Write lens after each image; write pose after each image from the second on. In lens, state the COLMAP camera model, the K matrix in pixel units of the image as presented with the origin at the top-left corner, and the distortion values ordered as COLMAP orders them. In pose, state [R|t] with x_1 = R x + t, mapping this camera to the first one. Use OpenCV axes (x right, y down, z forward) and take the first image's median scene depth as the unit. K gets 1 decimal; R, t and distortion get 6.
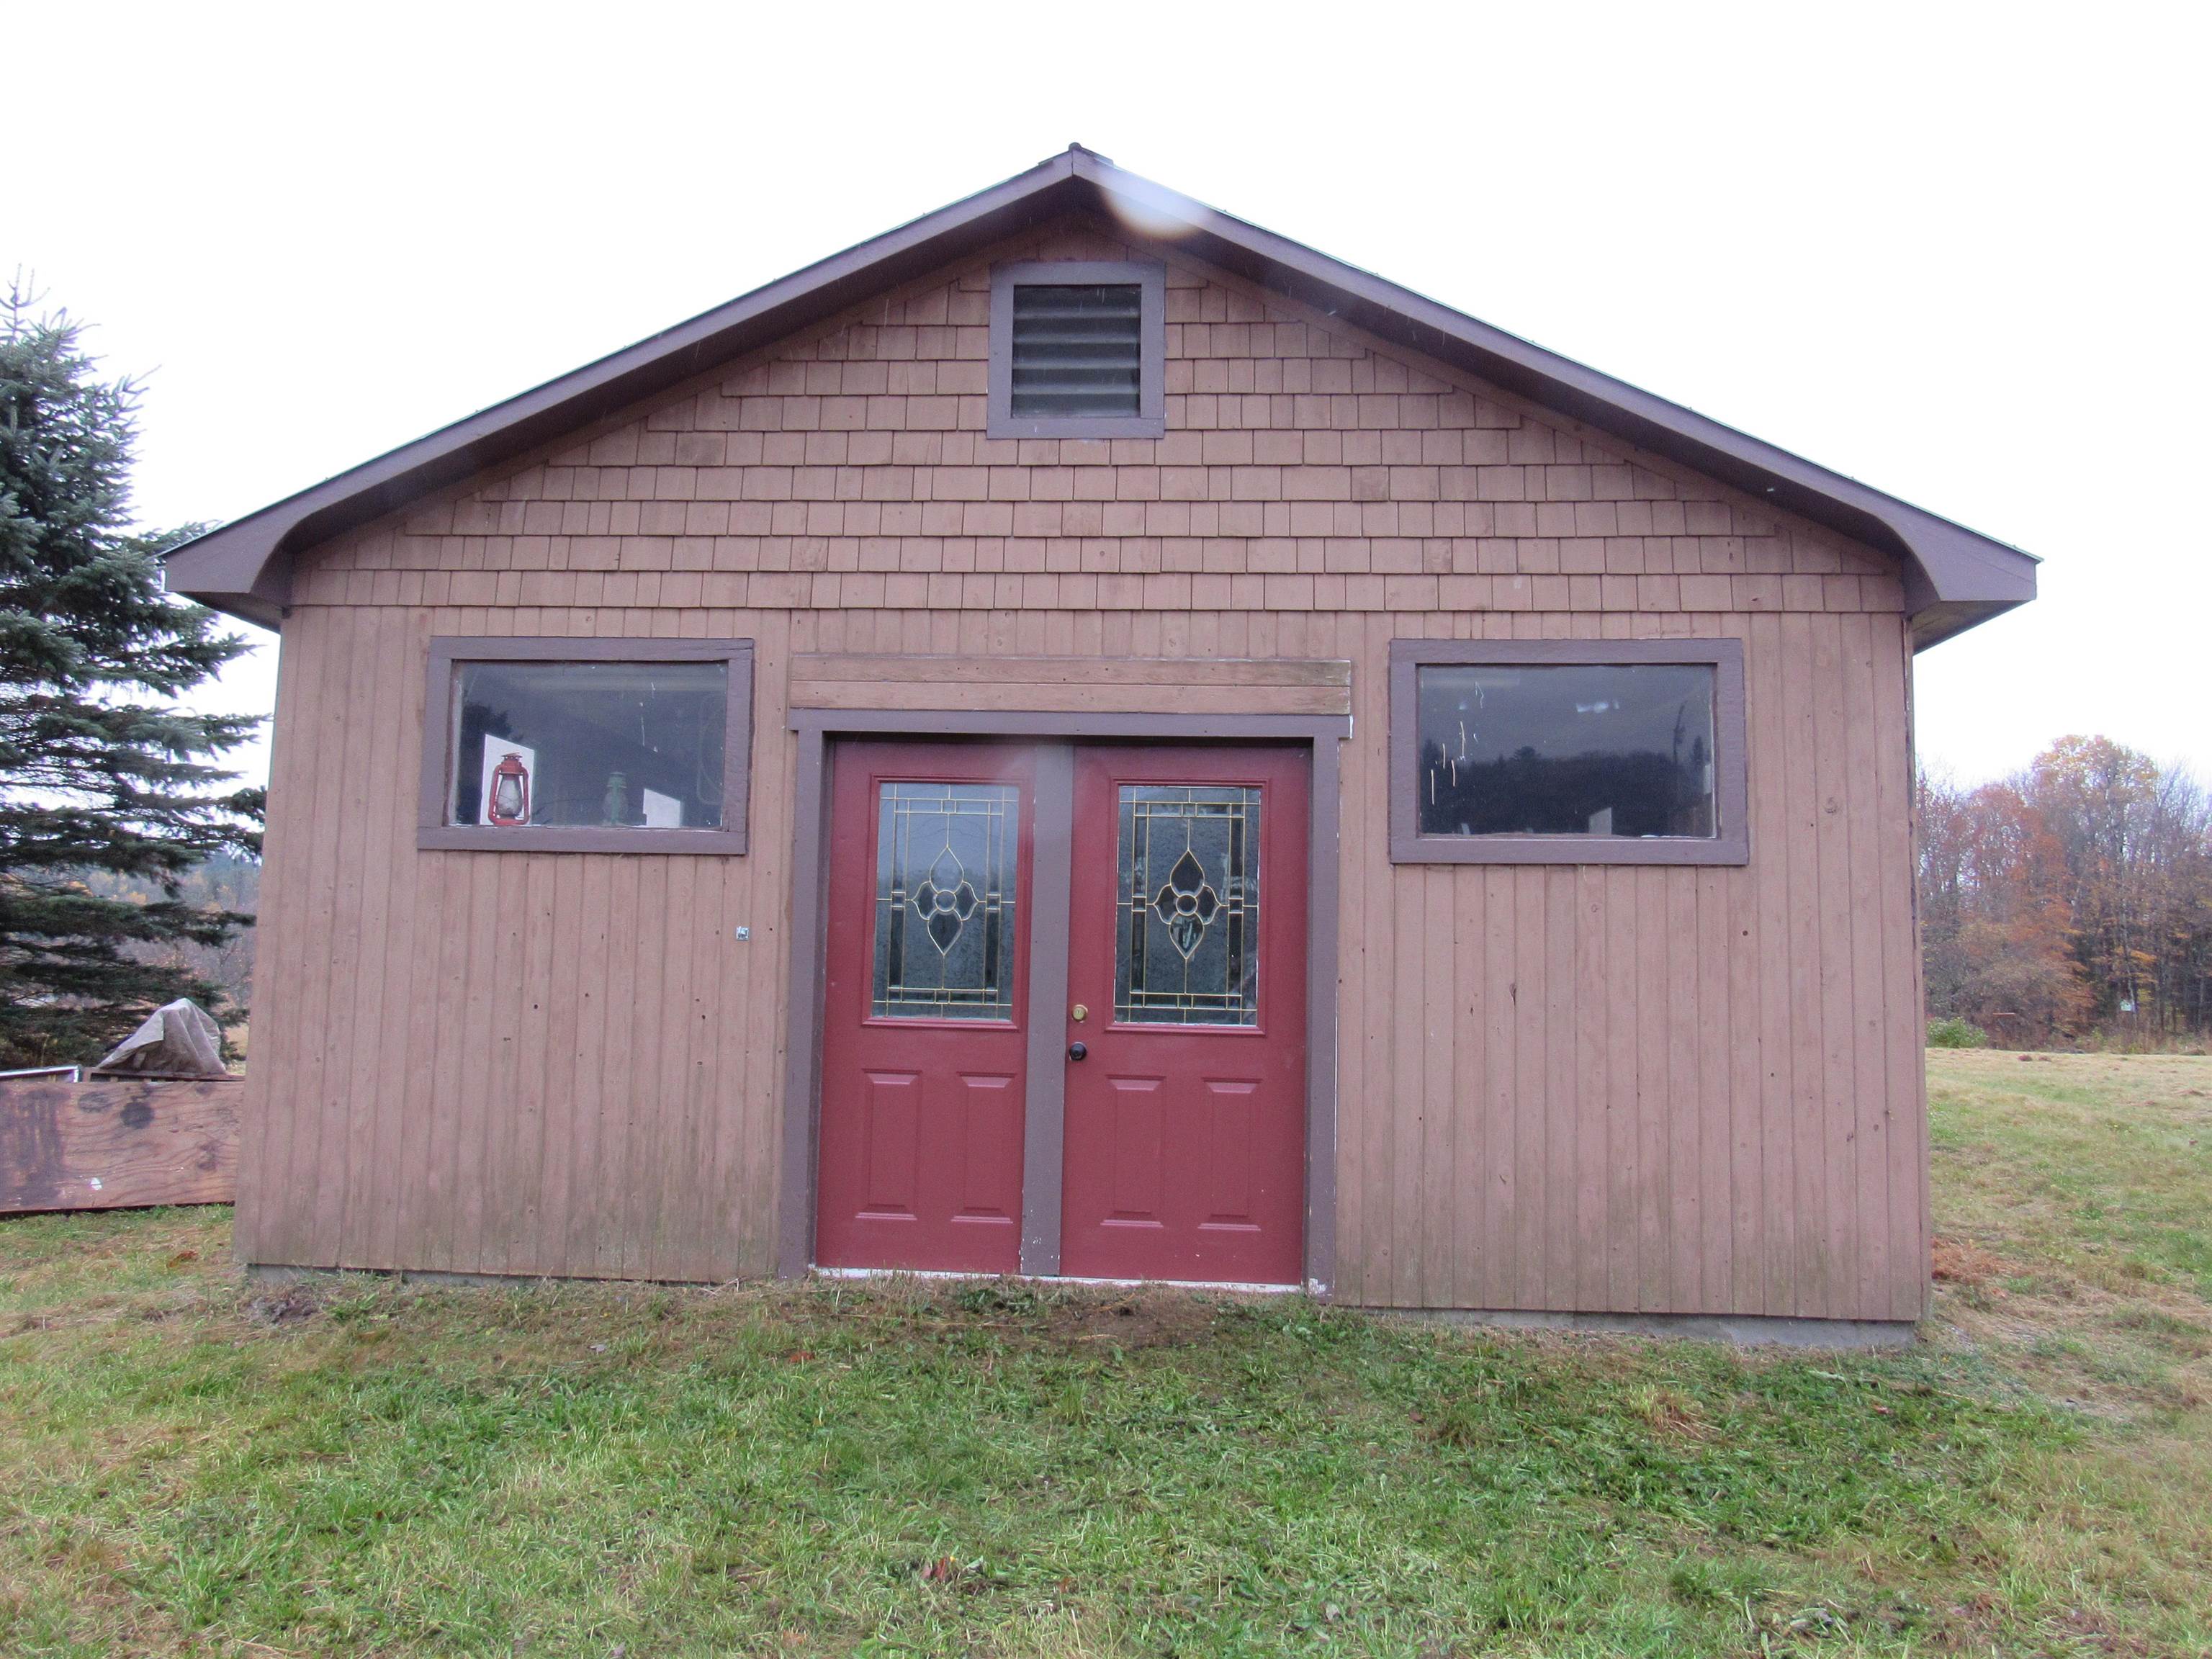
lens RADIAL K [[1570.1, 0, 1103.7], [0, 1570.1, 818.6], [0, 0, 1]] dist [-0.018464, 0.002199]
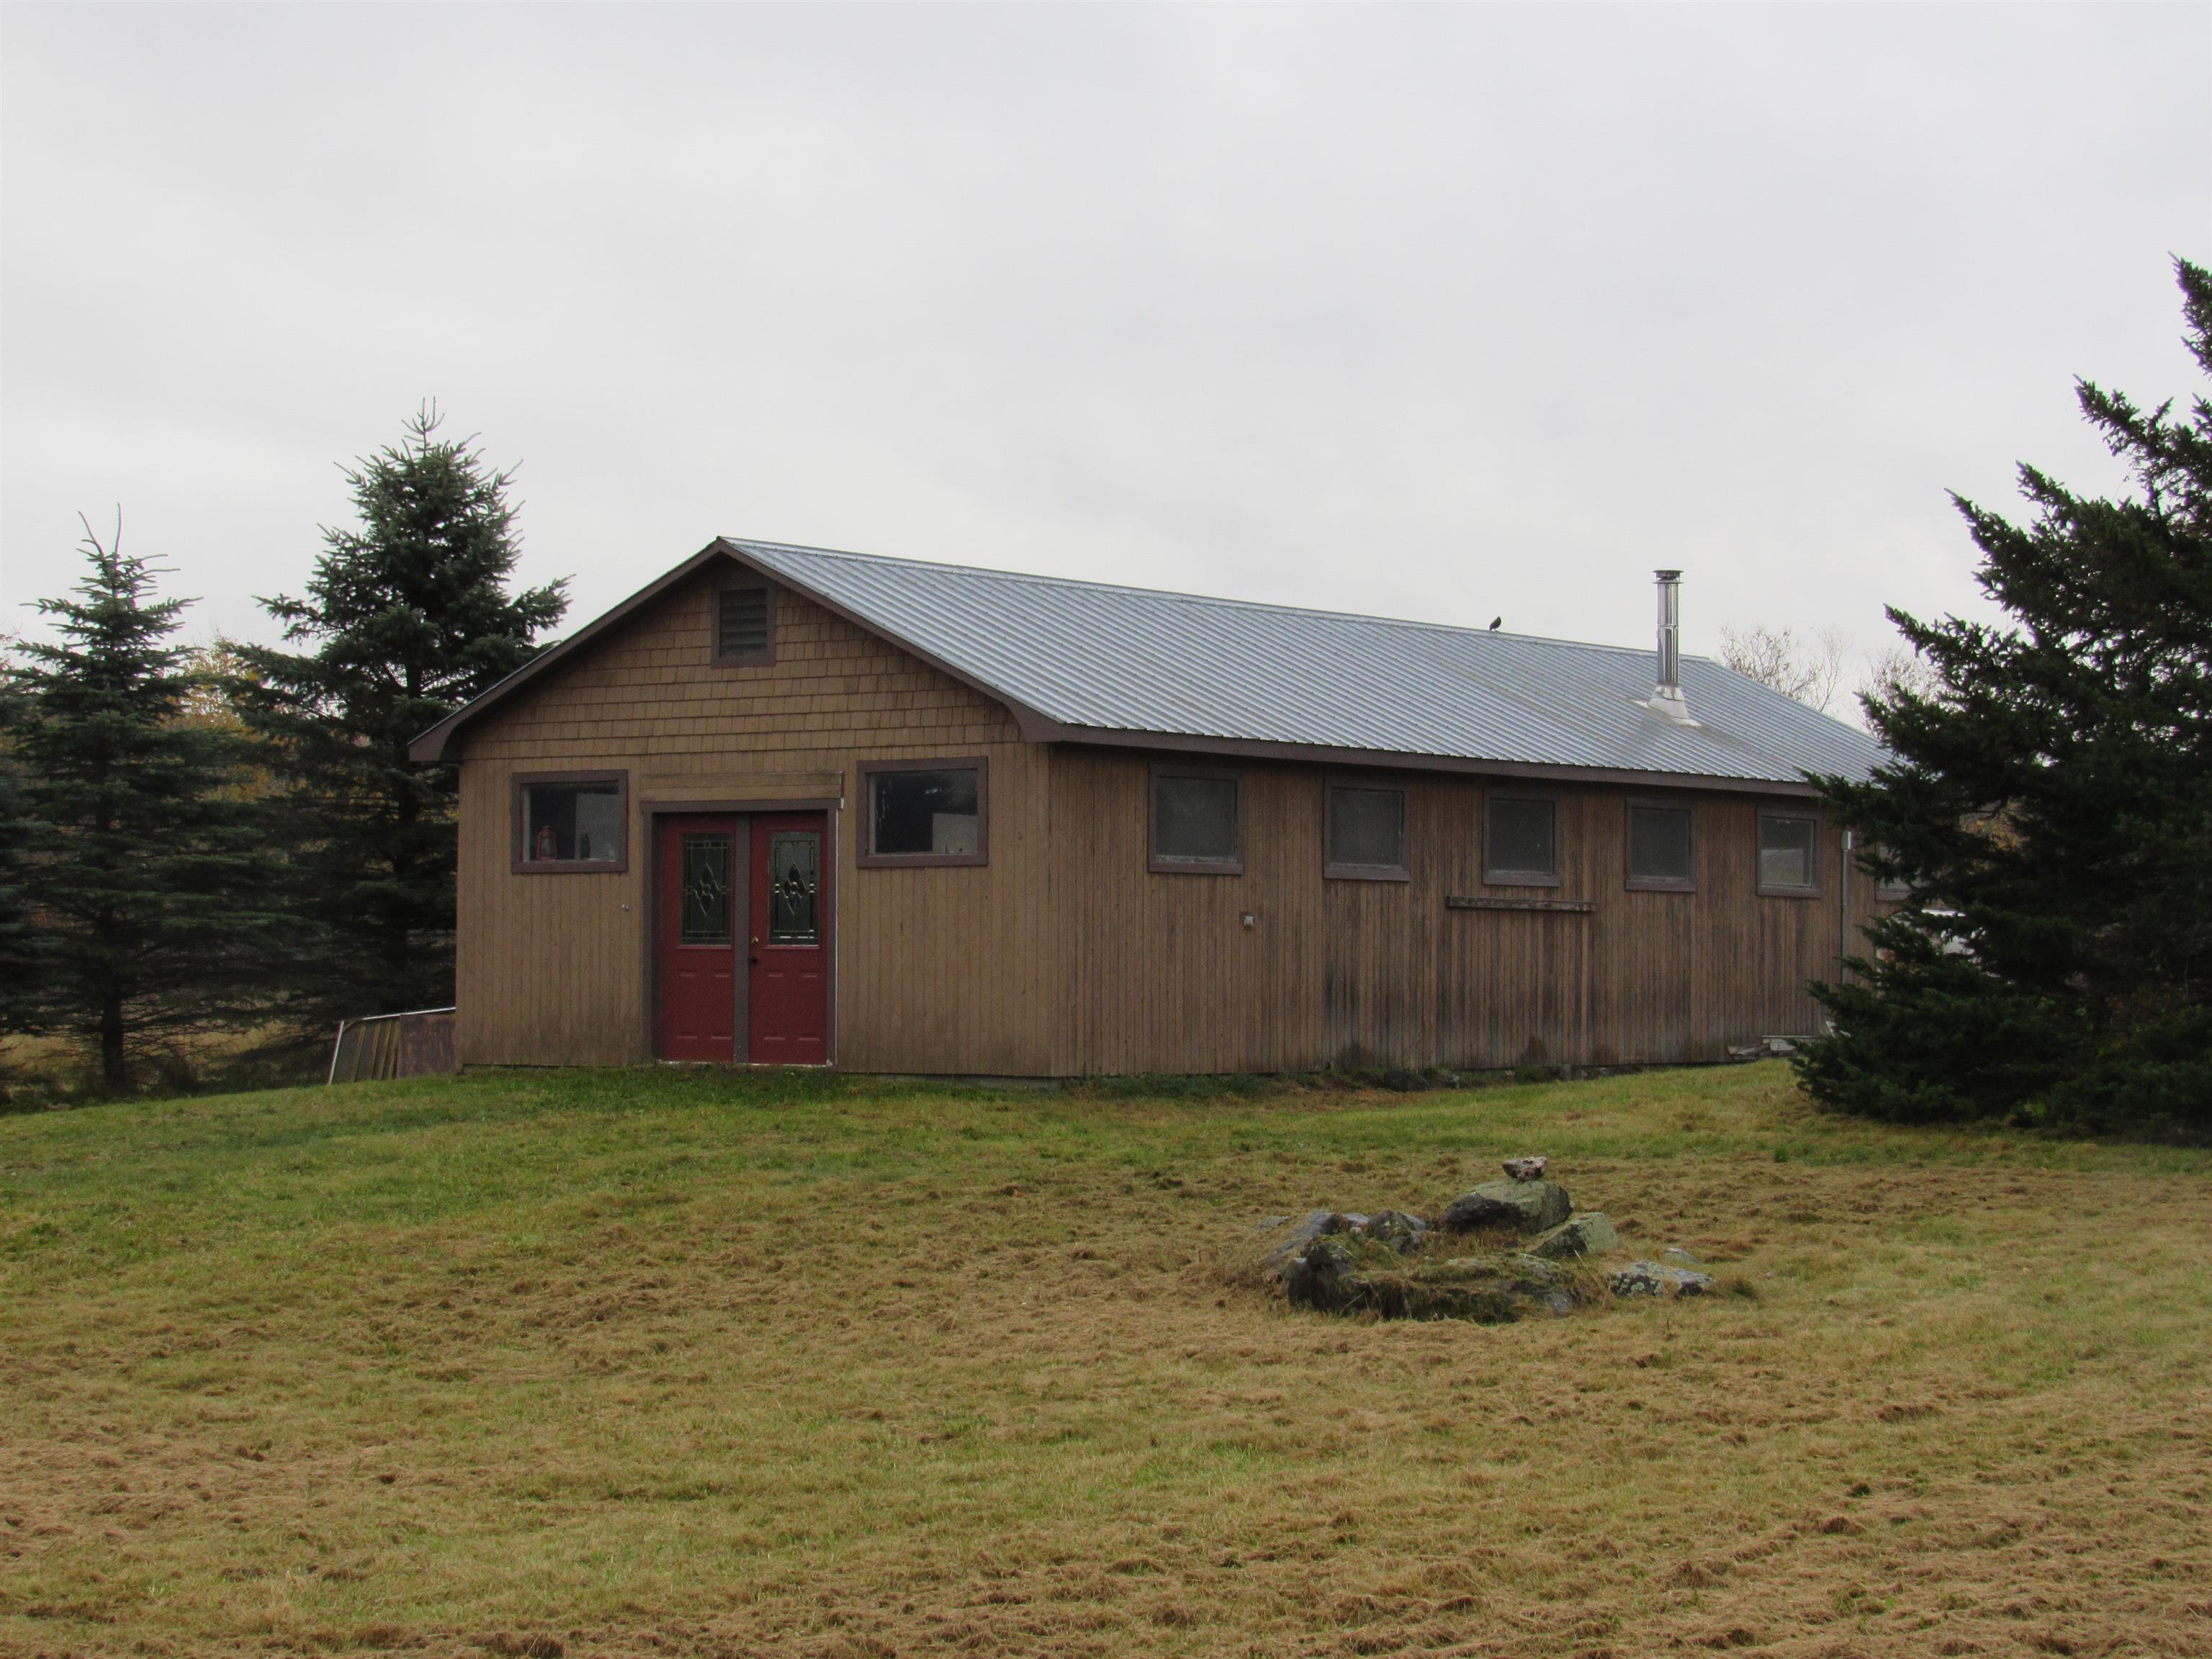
lens RADIAL K [[4688.0, 0, 1106.0], [0, 4688.0, 829.5], [0, 0, 1]] dist [-0.026062, 0.029029]
pose [[0.840987, -0.032171, -0.540098, 3.739790], [0.066015, 0.996874, 0.043413, -0.265849], [0.537013, -0.072164, 0.840482, -3.982999]]
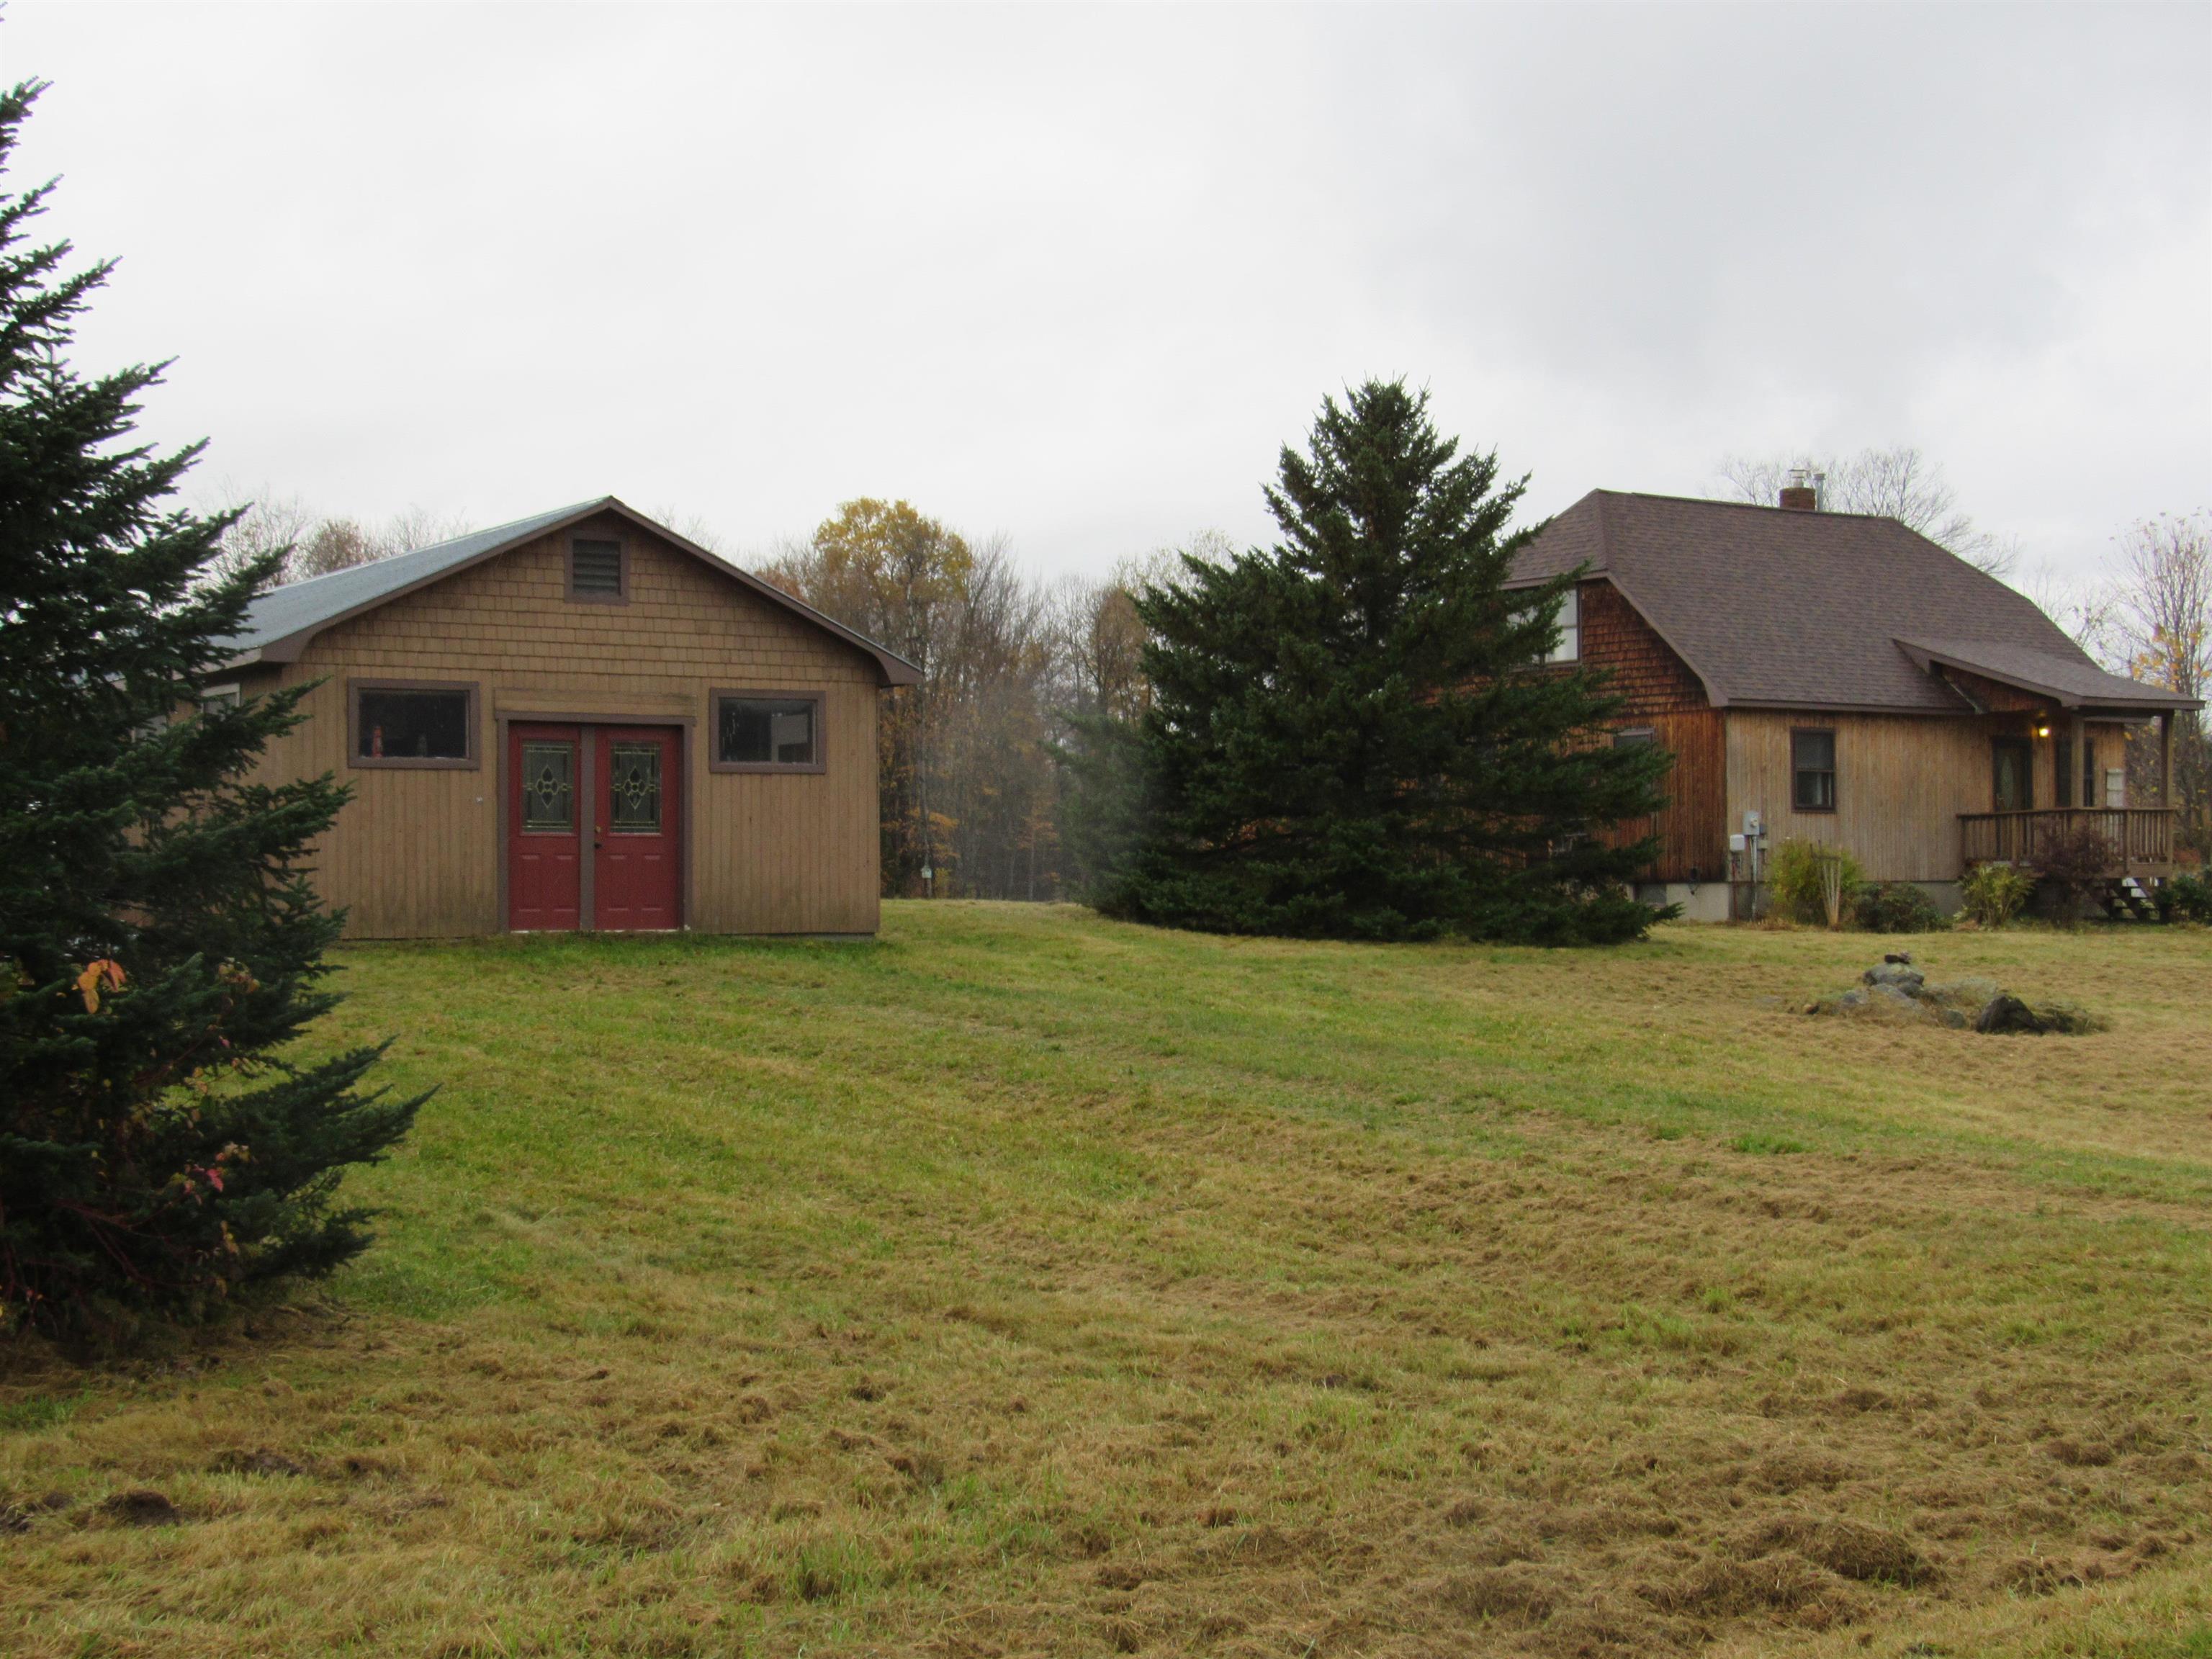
lens RADIAL K [[2913.6, 0, 1106.0], [0, 2913.6, 829.5], [0, 0, 1]] dist [-0.138298, -0.004898]
pose [[0.800734, -0.013569, 0.598866, -2.167481], [-0.038076, 0.996569, 0.073491, -0.255151], [-0.597808, -0.081649, 0.797470, -3.250108]]
